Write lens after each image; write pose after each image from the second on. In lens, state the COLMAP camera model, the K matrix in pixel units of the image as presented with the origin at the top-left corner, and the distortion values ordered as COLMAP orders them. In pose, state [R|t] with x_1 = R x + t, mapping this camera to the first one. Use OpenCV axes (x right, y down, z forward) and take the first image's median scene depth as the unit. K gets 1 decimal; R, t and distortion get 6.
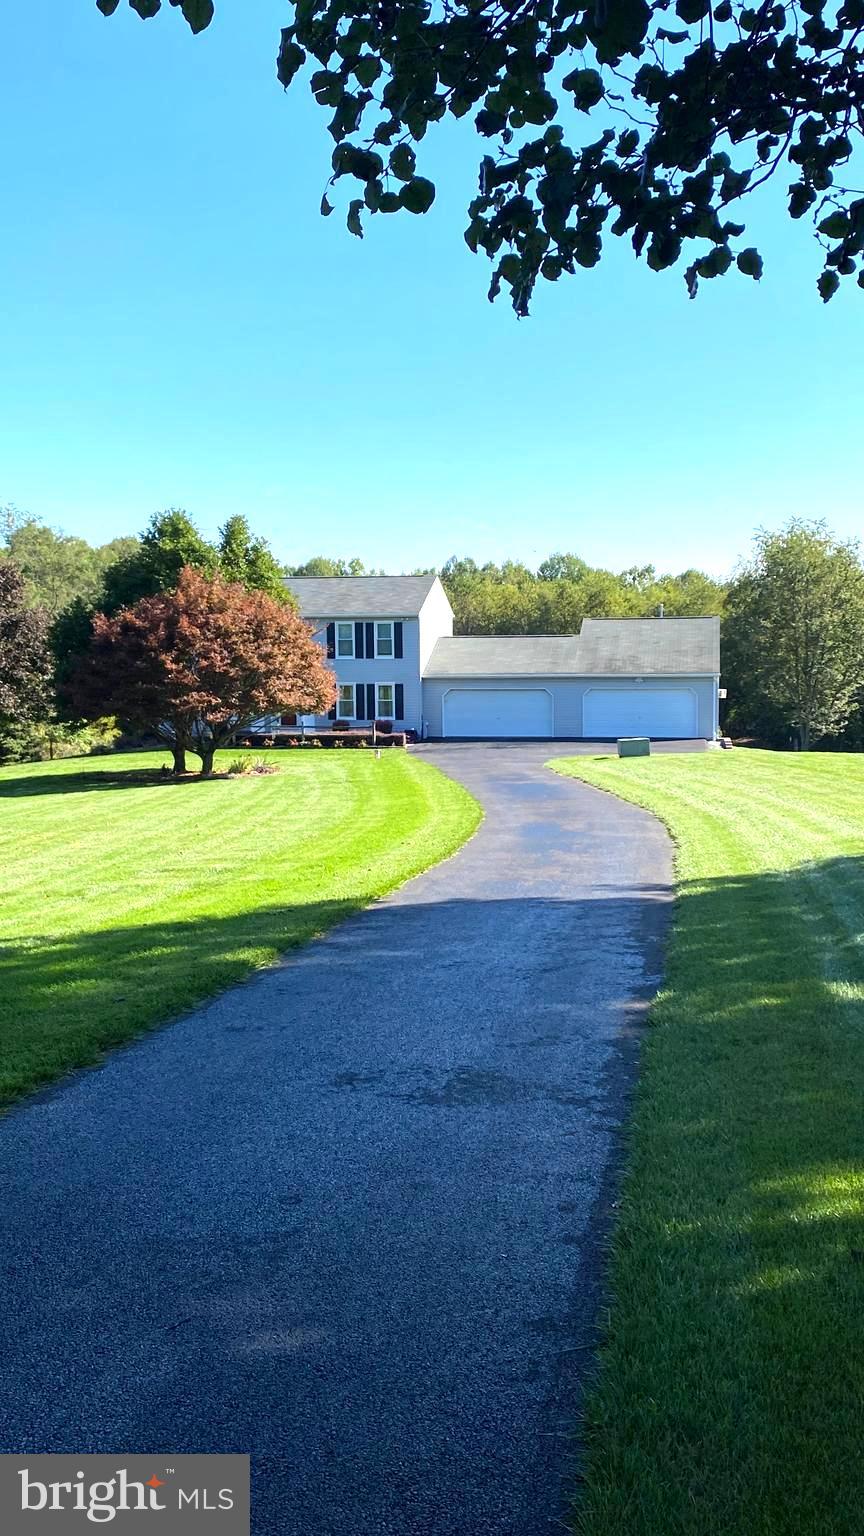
lens RADIAL K [[1442.8, 0, 432.0], [0, 1442.8, 768.0], [0, 0, 1]] dist [0.120816, 0.000534]
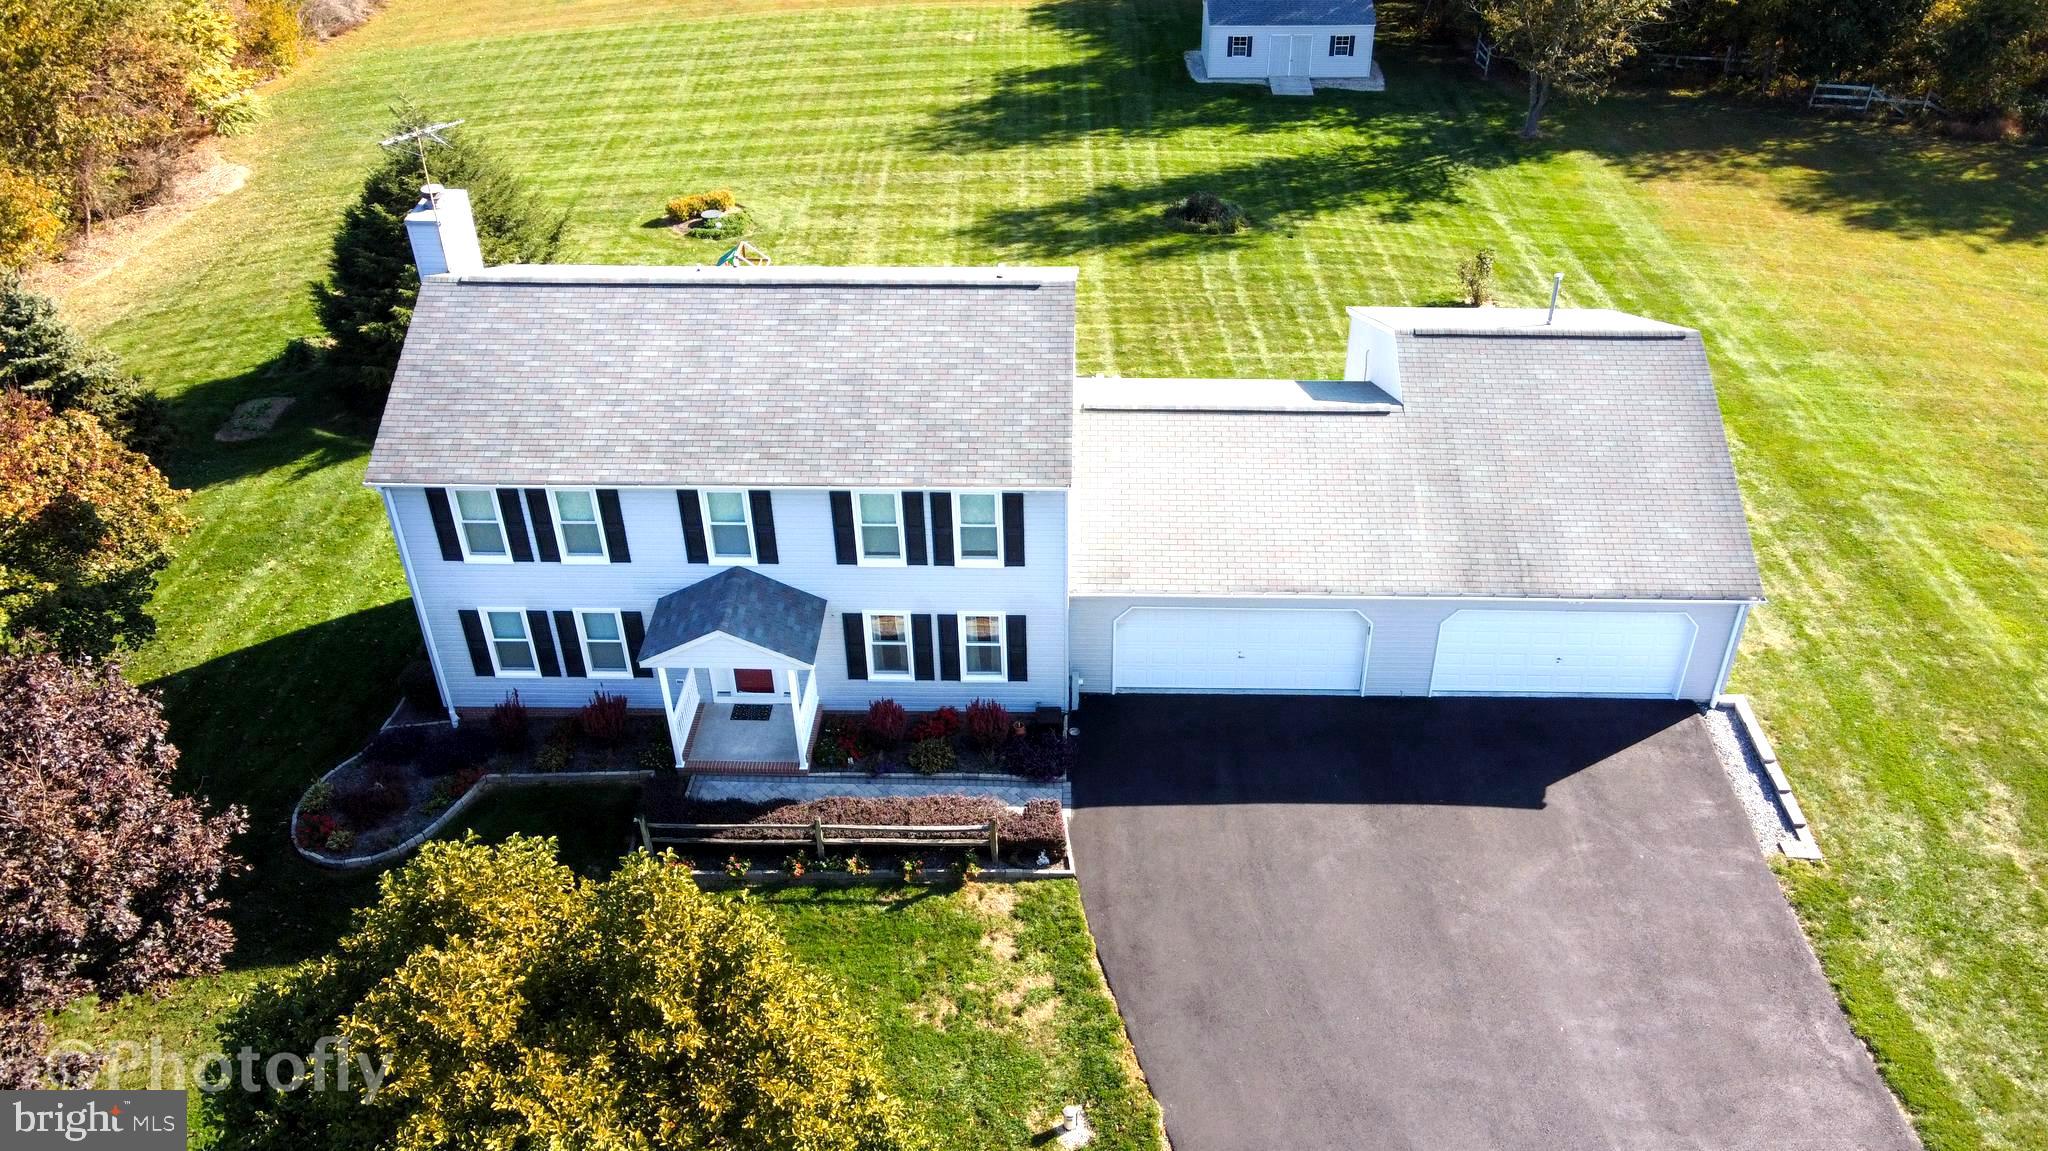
lens RADIAL K [[1627.7, 0, 1063.2], [0, 1627.7, 570.5], [0, 0, 1]] dist [-0.001535, 0.000996]
pose [[0.985594, -0.093711, 0.140794, -0.074768], [0.010081, 0.863534, 0.504189, -0.307608], [-0.168829, -0.495506, 0.852039, 0.598216]]
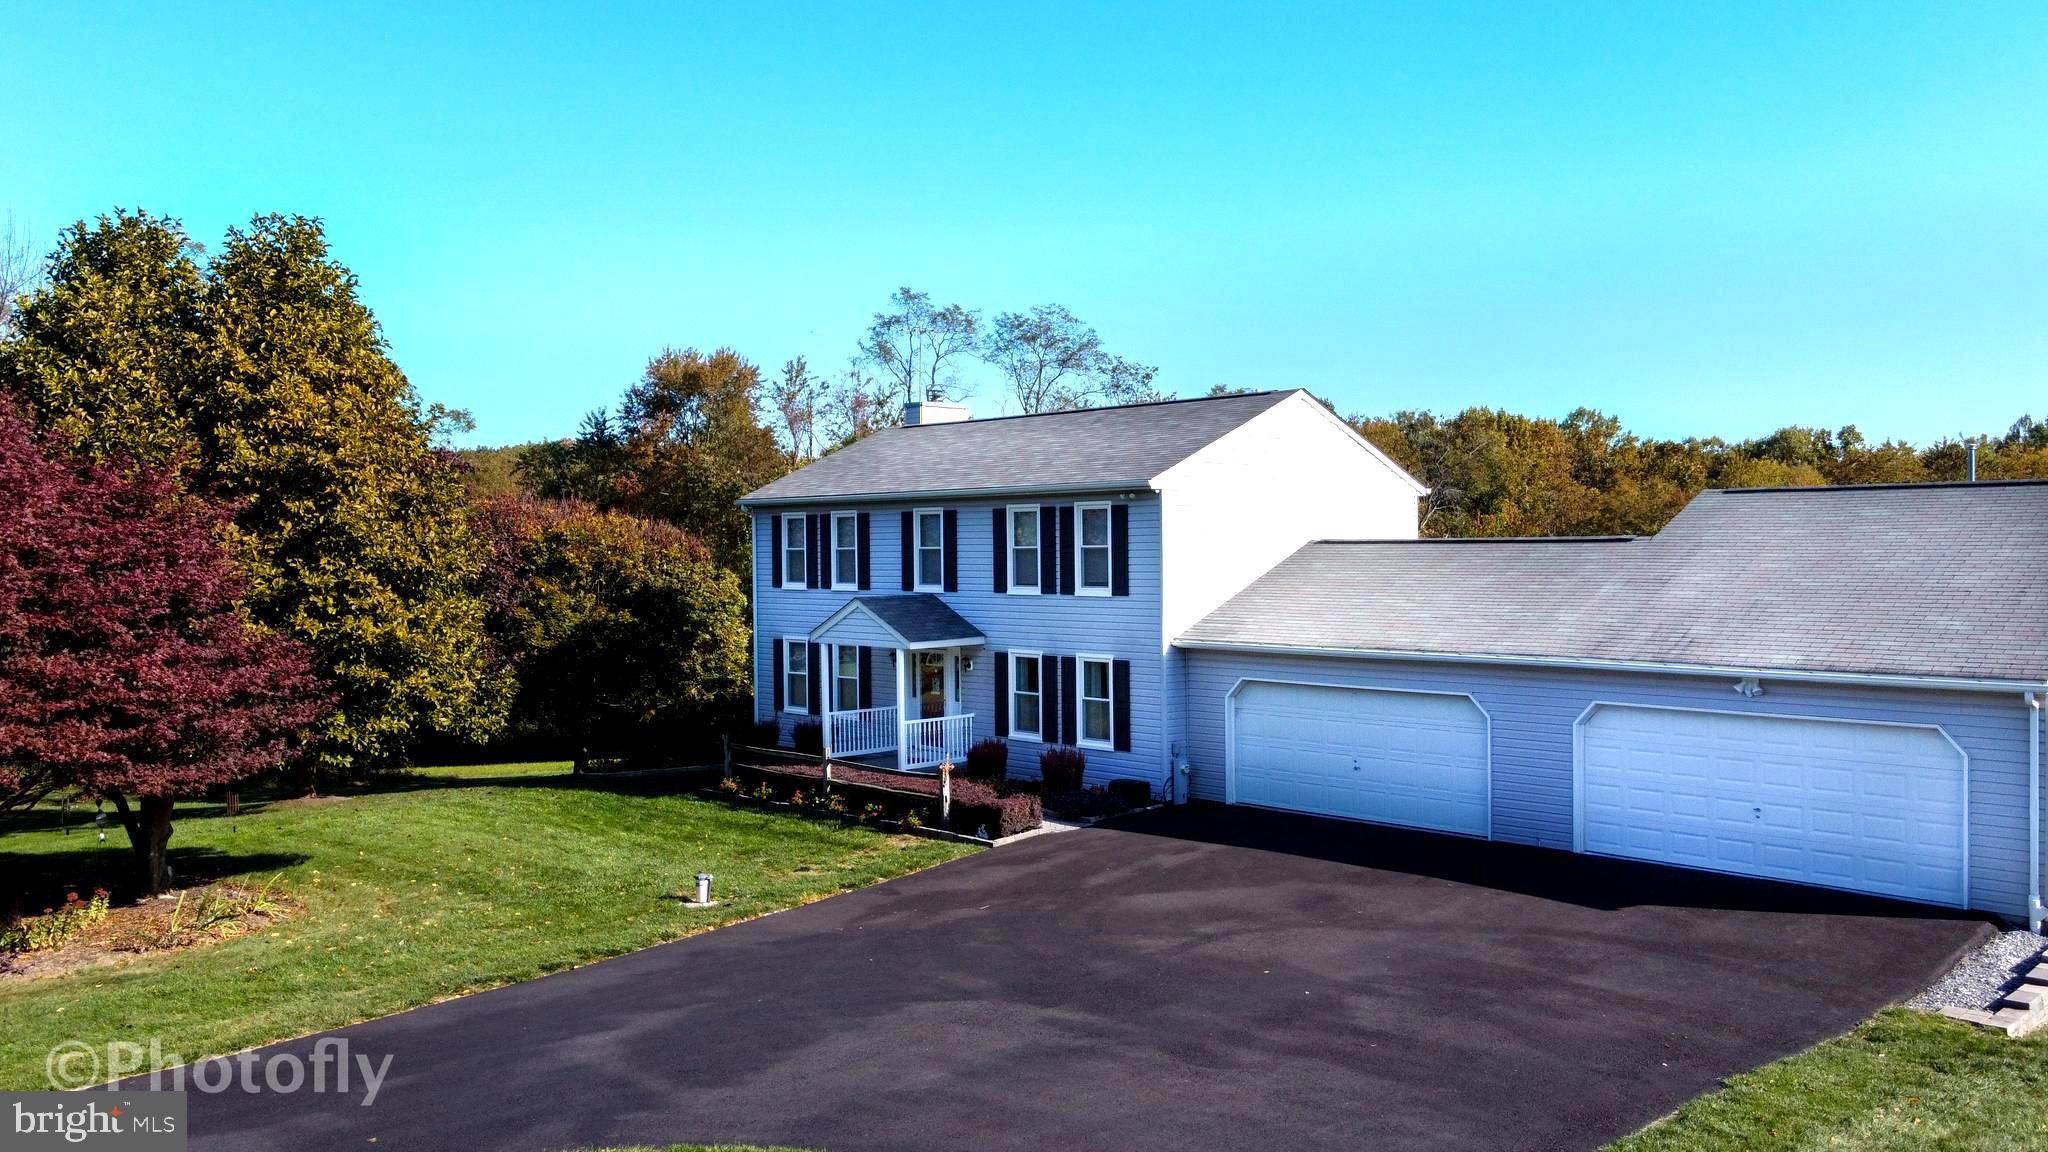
lens RADIAL K [[1556.6, 0, 1024.0], [0, 1556.6, 576.0], [0, 0, 1]] dist [0.013010, -0.000984]
pose [[0.818462, 0.014395, -0.574381, 0.199152], [-0.052464, 0.997382, -0.049762, -0.058410], [0.572161, 0.070863, 0.817074, 0.633251]]
